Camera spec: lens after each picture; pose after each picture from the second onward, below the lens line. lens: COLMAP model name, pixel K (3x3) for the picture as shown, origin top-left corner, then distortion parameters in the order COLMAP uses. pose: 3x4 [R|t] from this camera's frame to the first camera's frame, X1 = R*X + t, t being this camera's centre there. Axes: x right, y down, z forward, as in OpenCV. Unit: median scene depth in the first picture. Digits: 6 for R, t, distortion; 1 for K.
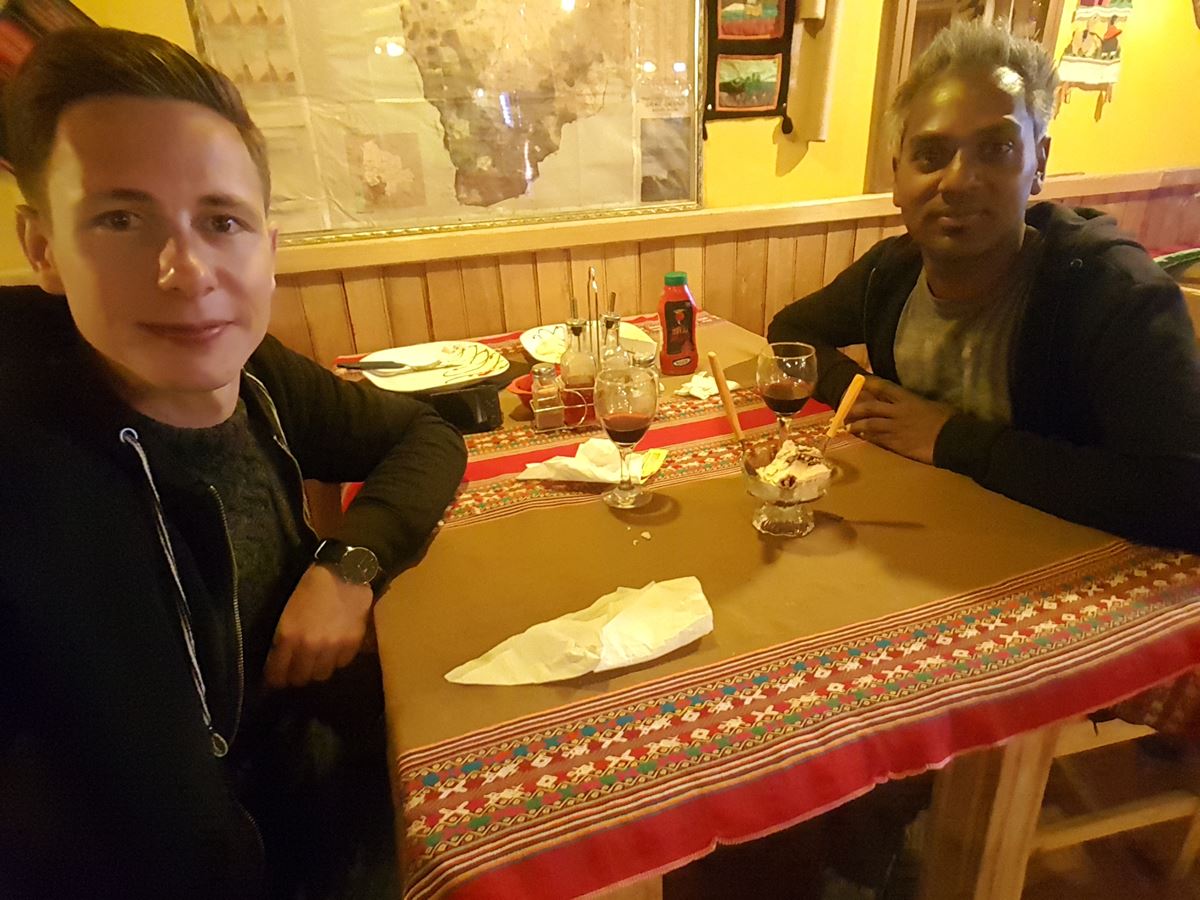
lens RADIAL K [[726.4, 0, 600.0], [0, 726.4, 450.0], [0, 0, 1]] dist [0.044006, -0.036233]
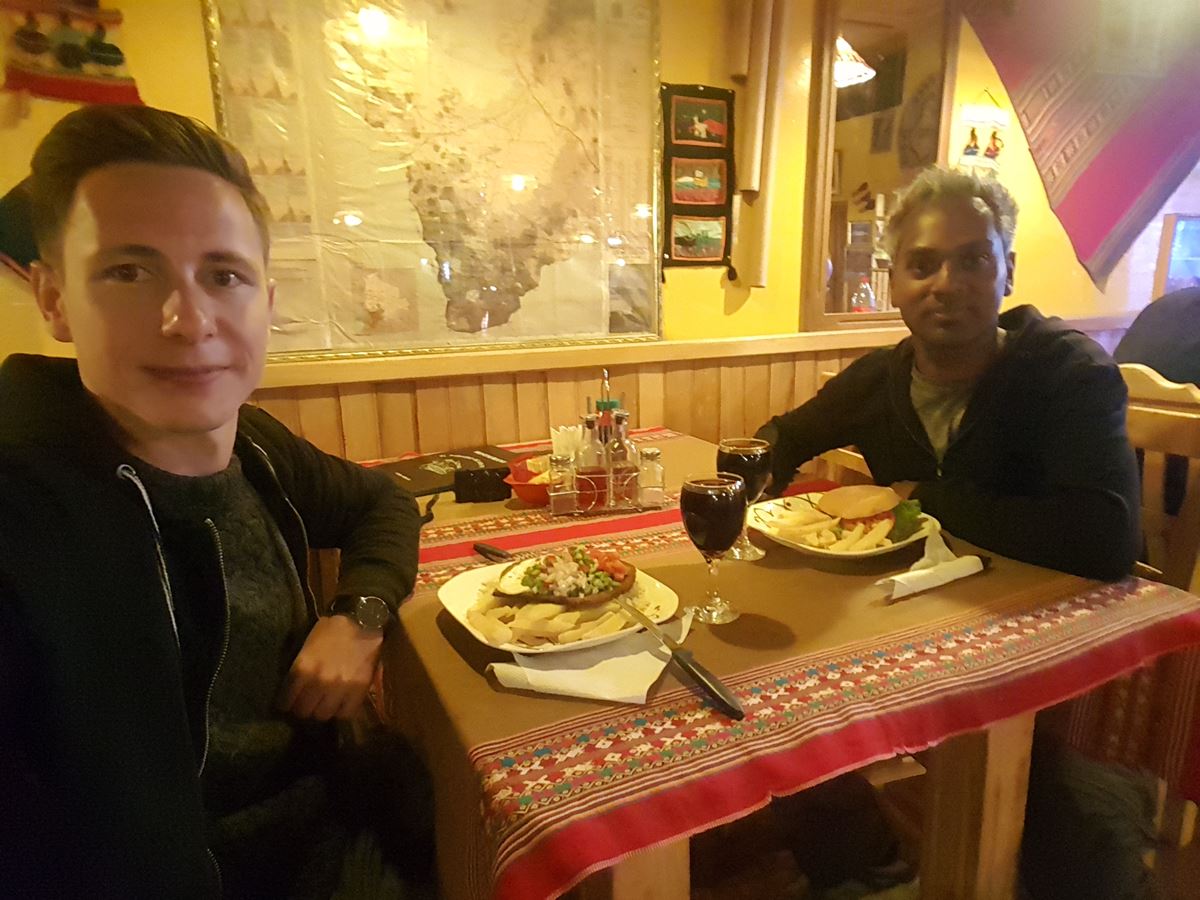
lens RADIAL K [[726.4, 0, 600.0], [0, 726.4, 450.0], [0, 0, 1]] dist [0.044006, -0.036233]
pose [[0.996304, 0.000339, 0.085893, -0.060212], [0.017021, 0.979381, -0.201302, 0.068896], [-0.084190, 0.202020, 0.975756, -0.060594]]
